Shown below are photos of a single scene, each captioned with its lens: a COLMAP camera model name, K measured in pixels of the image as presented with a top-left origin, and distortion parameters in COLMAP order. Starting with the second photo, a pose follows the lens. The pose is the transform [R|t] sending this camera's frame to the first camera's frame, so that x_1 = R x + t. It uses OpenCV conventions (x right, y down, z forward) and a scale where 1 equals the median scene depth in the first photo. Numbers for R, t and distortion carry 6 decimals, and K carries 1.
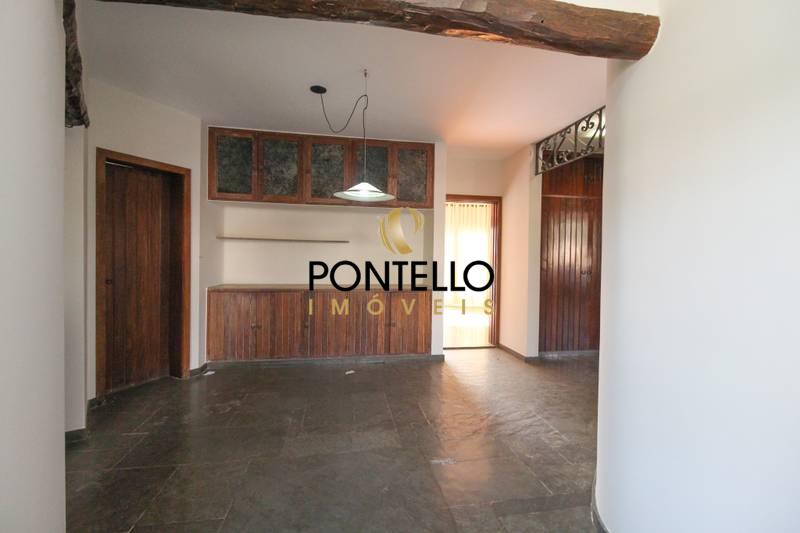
lens RADIAL K [[367.2, 0, 402.0], [0, 367.2, 263.5], [0, 0, 1]] dist [0.018866, -0.015767]
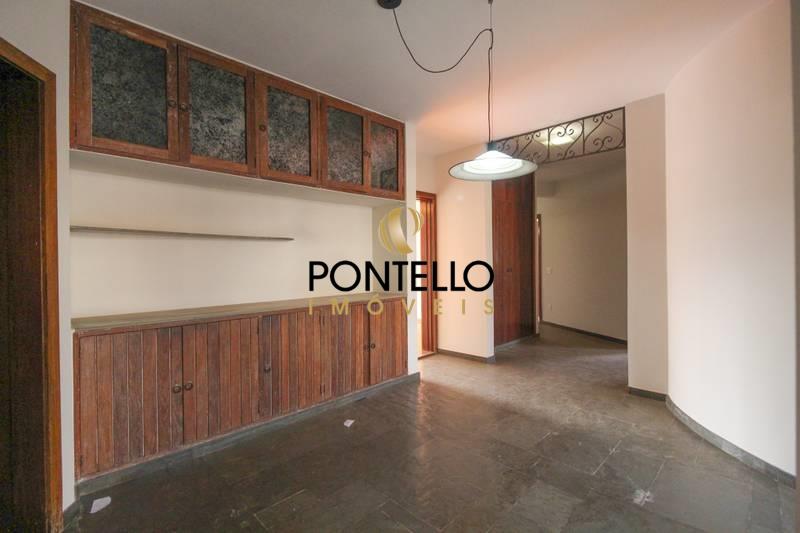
lens RADIAL K [[367.2, 0, 402.0], [0, 367.2, 263.5], [0, 0, 1]] dist [0.018866, -0.015767]
pose [[0.816396, -0.027738, 0.576826, -0.439690], [0.036512, 0.999327, -0.003622, -0.002733], [-0.576337, 0.024019, 0.816859, 0.344130]]
